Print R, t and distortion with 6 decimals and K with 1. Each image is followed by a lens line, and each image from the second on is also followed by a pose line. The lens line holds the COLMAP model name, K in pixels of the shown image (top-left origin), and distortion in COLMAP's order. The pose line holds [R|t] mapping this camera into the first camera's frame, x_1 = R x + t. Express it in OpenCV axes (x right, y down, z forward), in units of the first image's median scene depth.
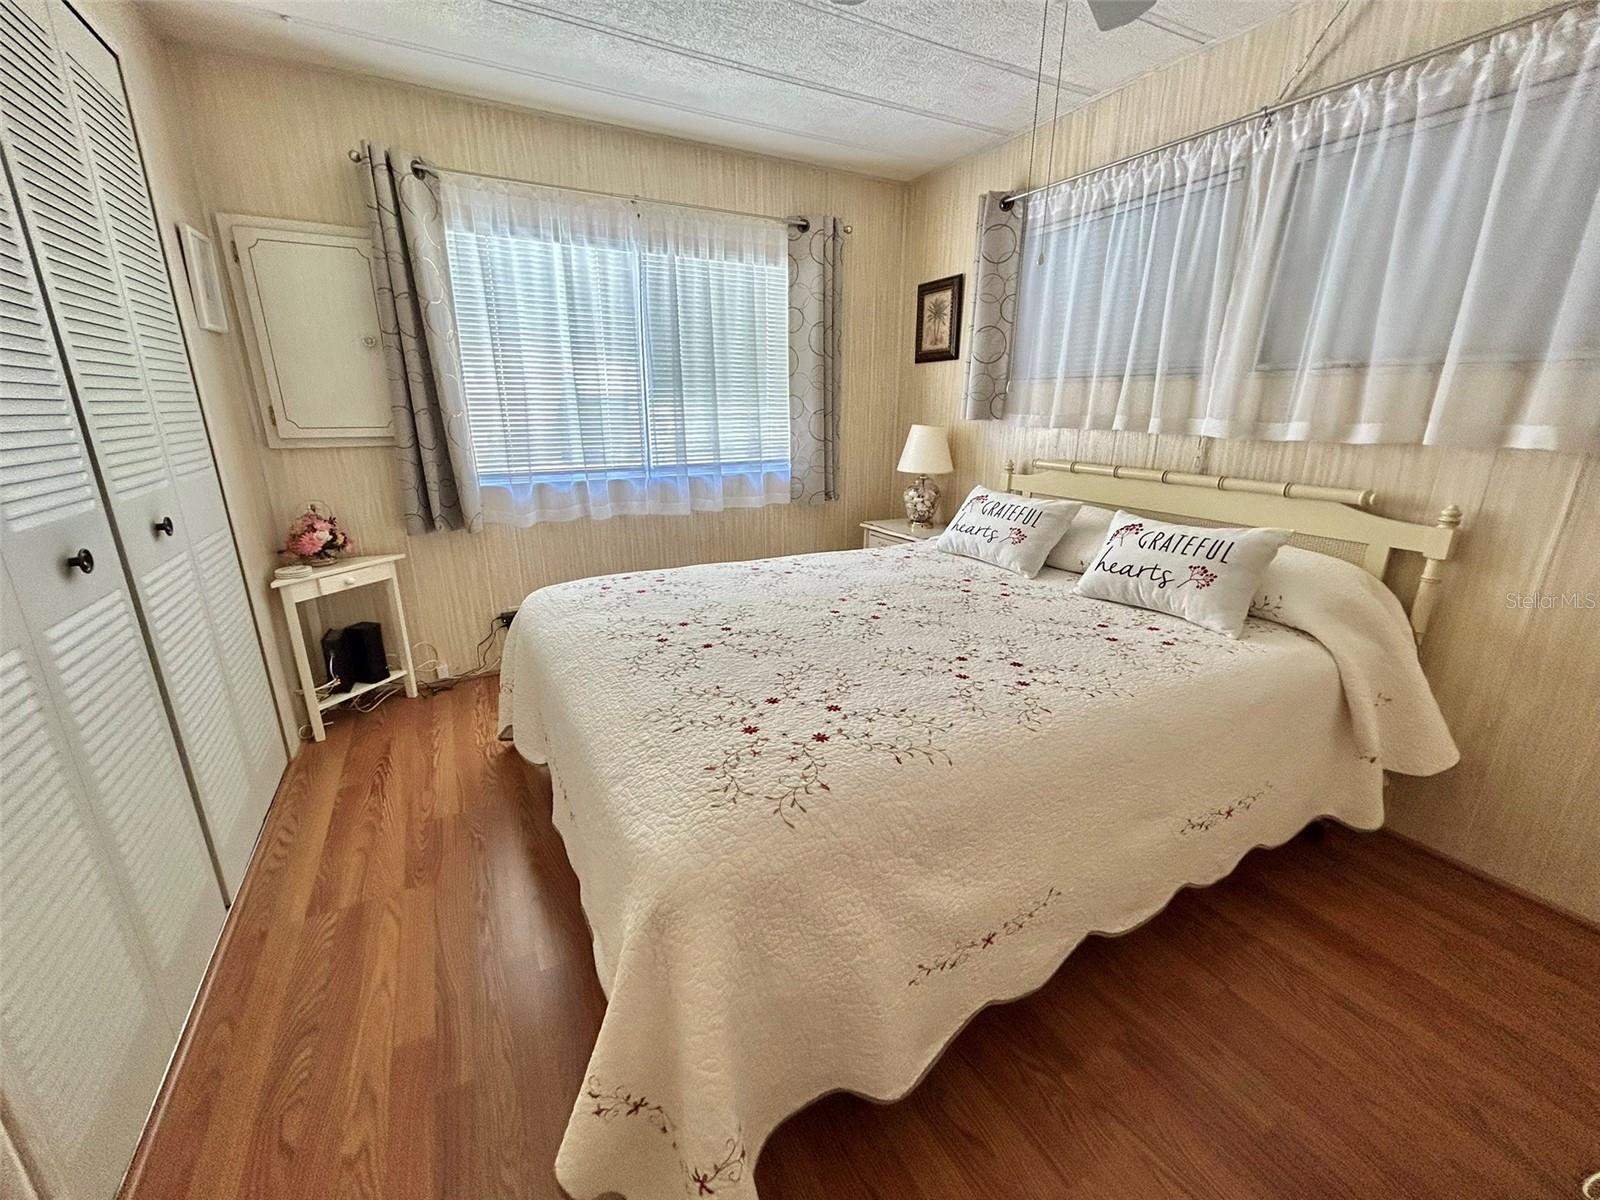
lens RADIAL K [[645.3, 0, 799.1], [0, 645.3, 597.7], [0, 0, 1]] dist [-0.001341, 0.000228]
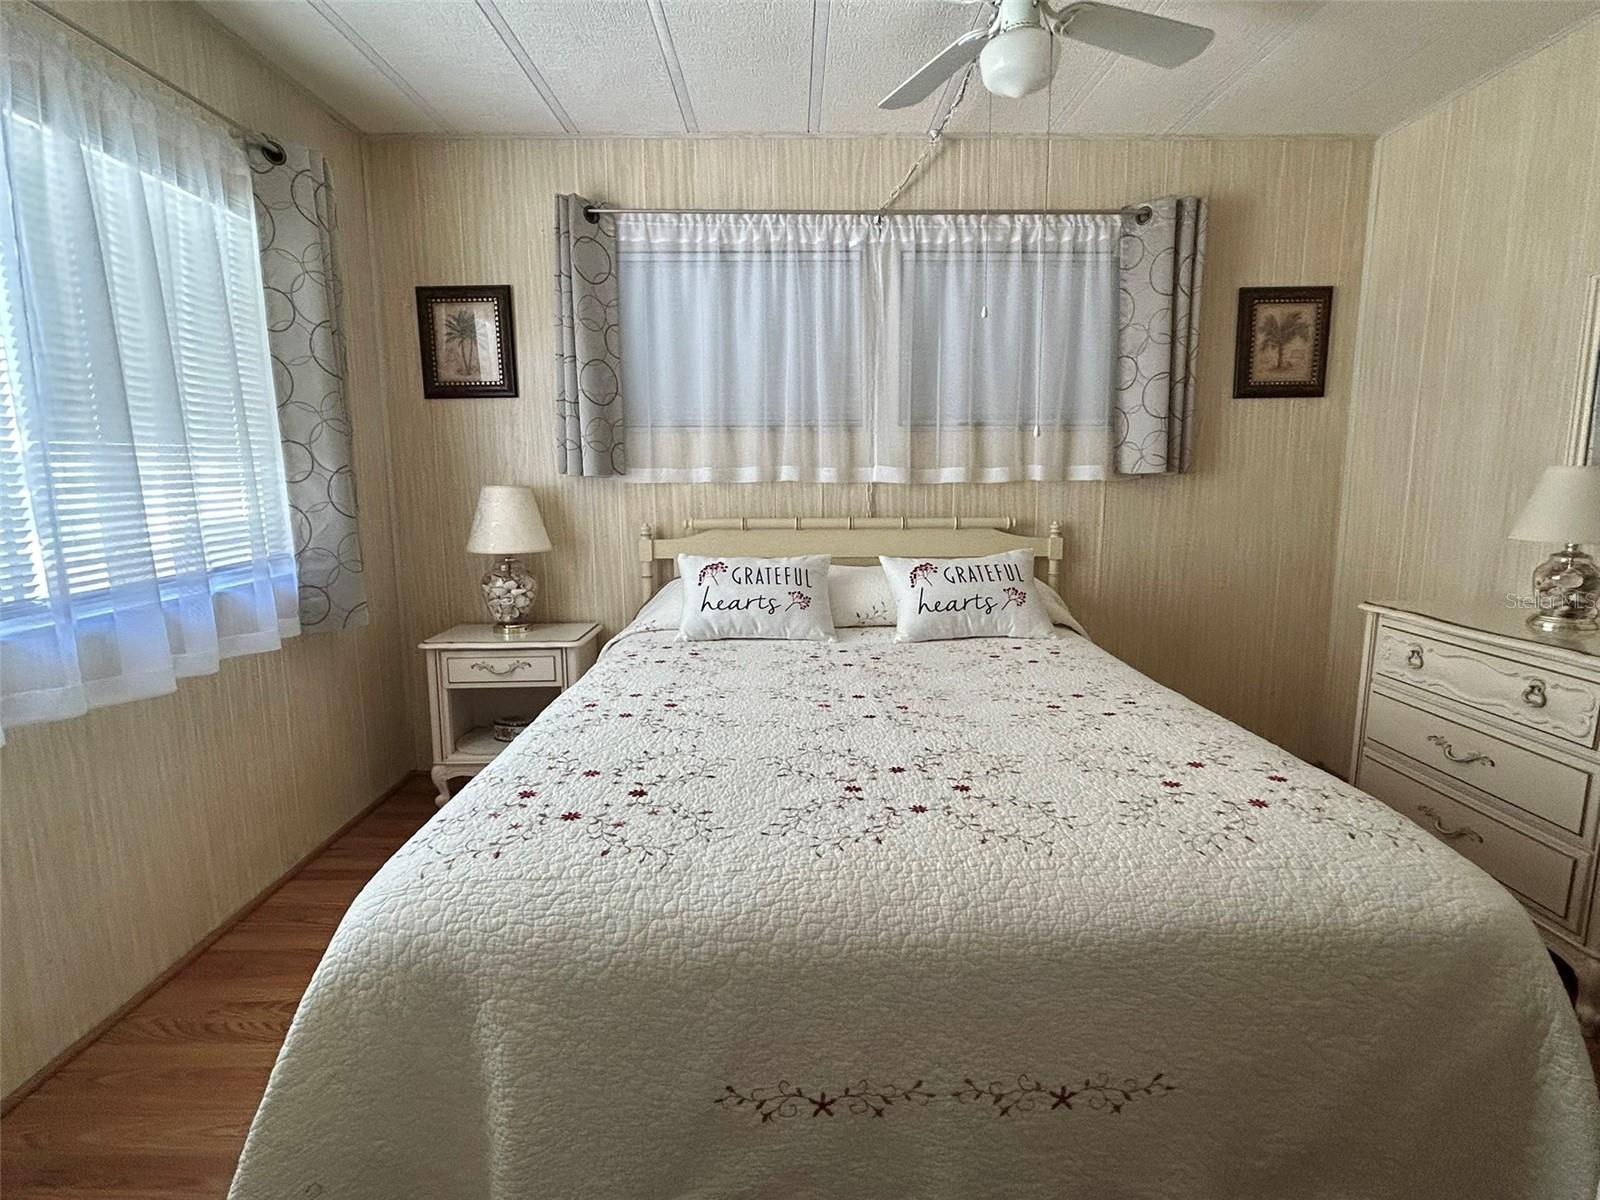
lens RADIAL K [[832.2, 0, 803.0], [0, 832.2, 594.7], [0, 0, 1]] dist [-0.000924, -0.000428]
pose [[0.465179, -0.143007, 0.873589, -0.689872], [0.261956, 0.964903, 0.018465, -0.131323], [-0.845569, 0.220252, 0.486314, 0.483202]]
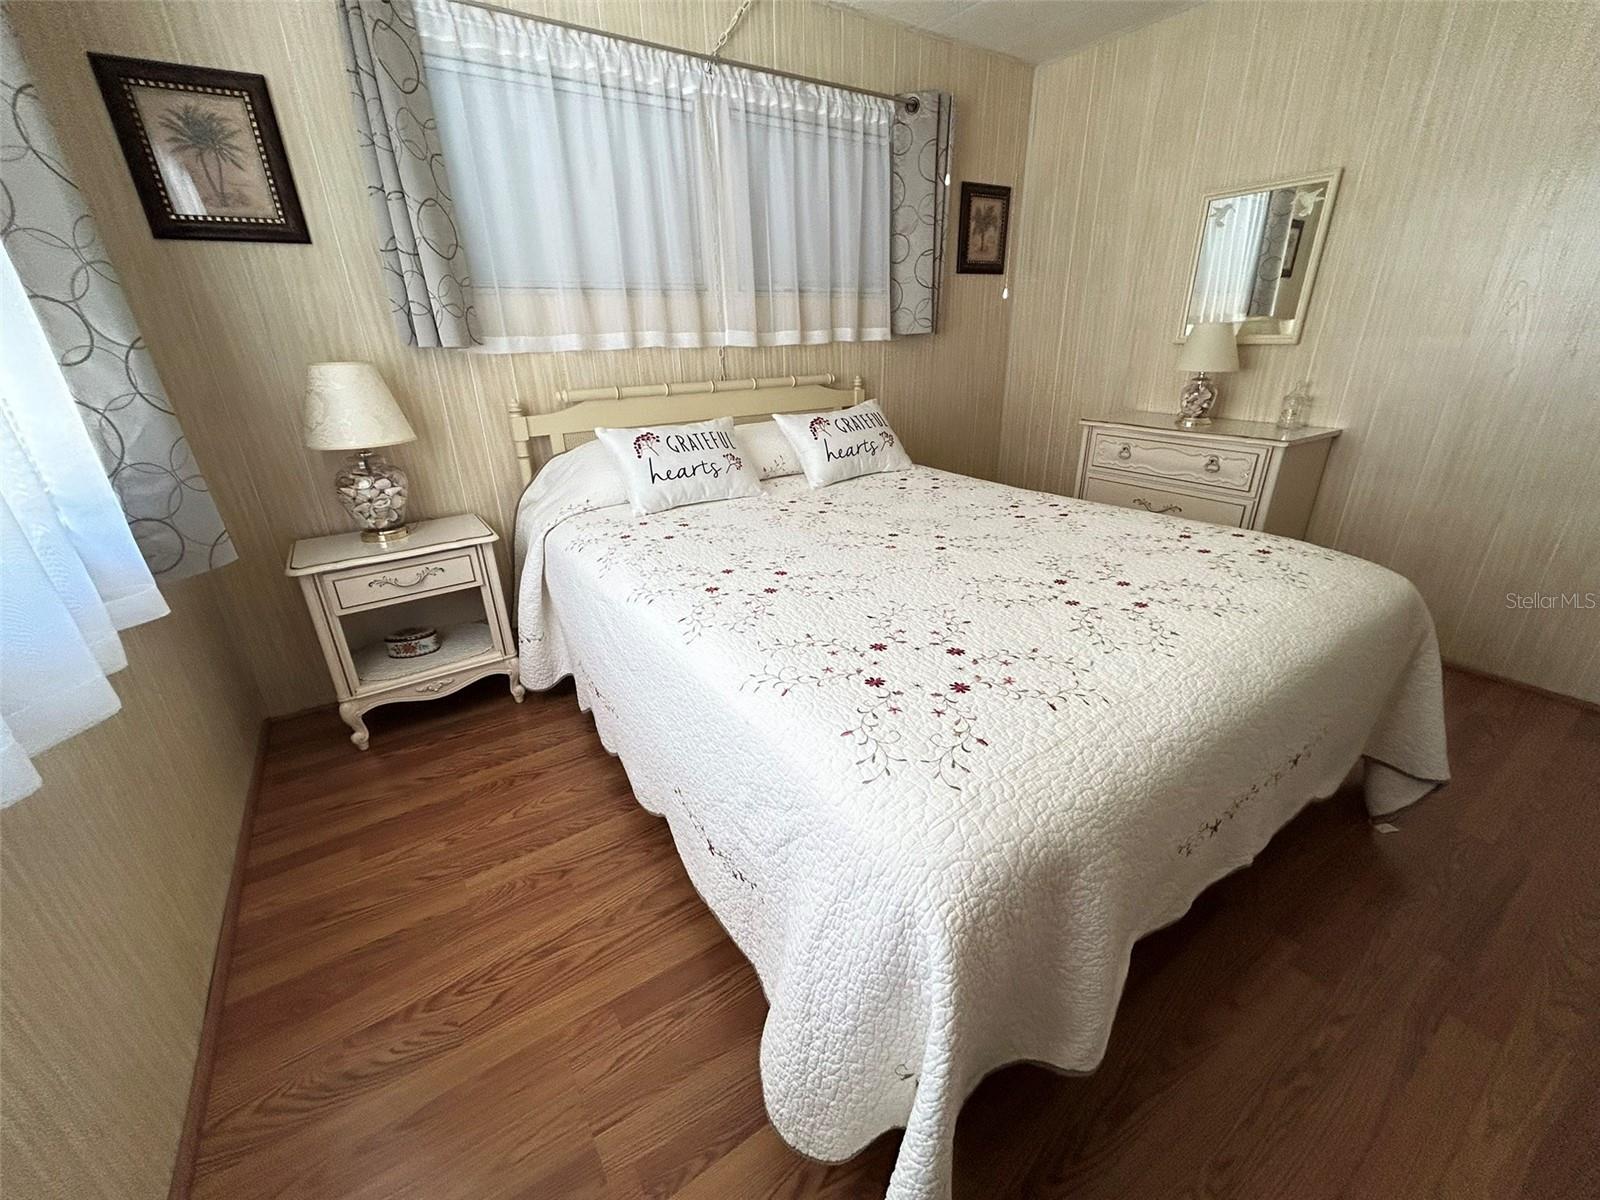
lens RADIAL K [[645.3, 0, 802.7], [0, 645.3, 595.3], [0, 0, 1]] dist [-0.001341, 0.000228]
pose [[-0.094691, -0.381374, 0.919558, -0.666709], [0.305152, 0.868123, 0.391465, -0.284615], [-0.947584, 0.317673, 0.034173, 1.005140]]
